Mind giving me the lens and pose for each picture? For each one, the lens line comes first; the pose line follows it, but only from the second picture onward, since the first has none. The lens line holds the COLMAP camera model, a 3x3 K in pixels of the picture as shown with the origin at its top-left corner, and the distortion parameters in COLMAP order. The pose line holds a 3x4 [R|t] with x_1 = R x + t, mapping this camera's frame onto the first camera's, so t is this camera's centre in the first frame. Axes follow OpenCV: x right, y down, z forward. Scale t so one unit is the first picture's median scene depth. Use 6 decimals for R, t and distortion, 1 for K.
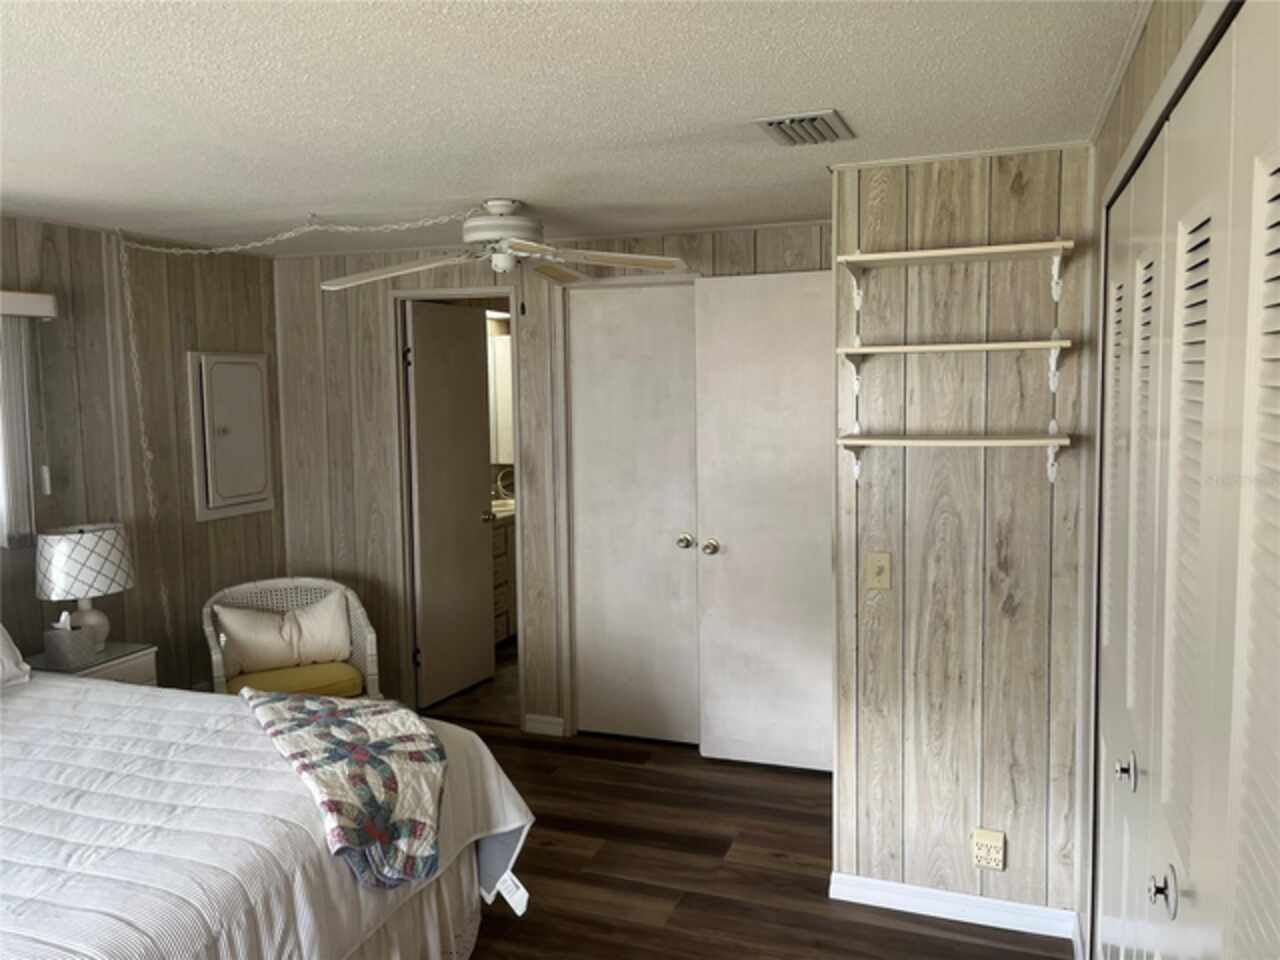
lens RADIAL K [[976.5, 0, 644.2], [0, 976.5, 476.4], [0, 0, 1]] dist [0.074804, -0.095531]
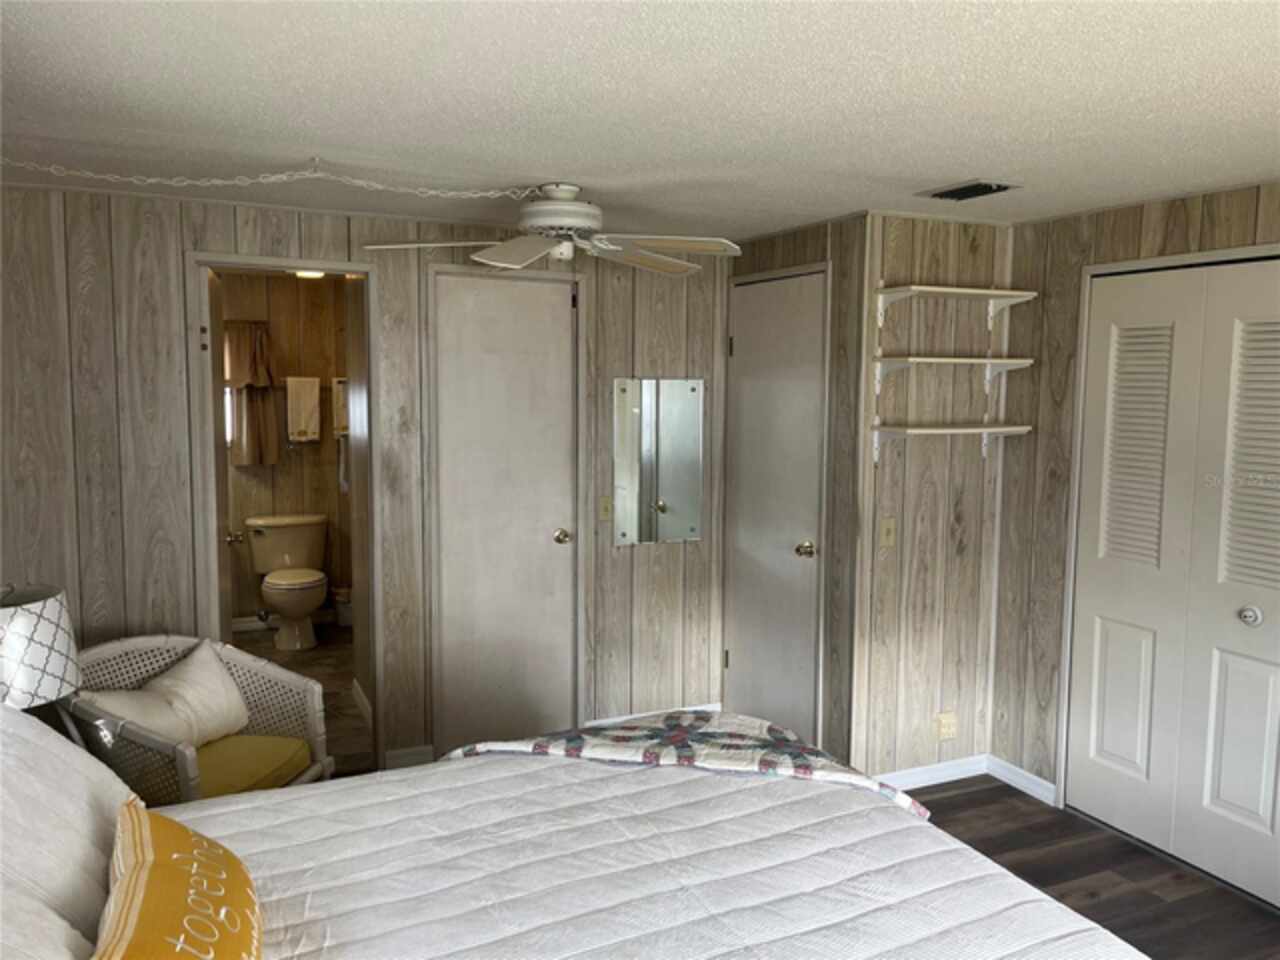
lens RADIAL K [[976.5, 0, 640.3], [0, 976.5, 478.8], [0, 0, 1]] dist [0.074804, -0.095531]
pose [[0.702843, -0.051699, 0.709464, -0.926812], [0.049118, 0.998502, 0.024101, -0.021162], [-0.709647, 0.017908, 0.704330, 0.341281]]
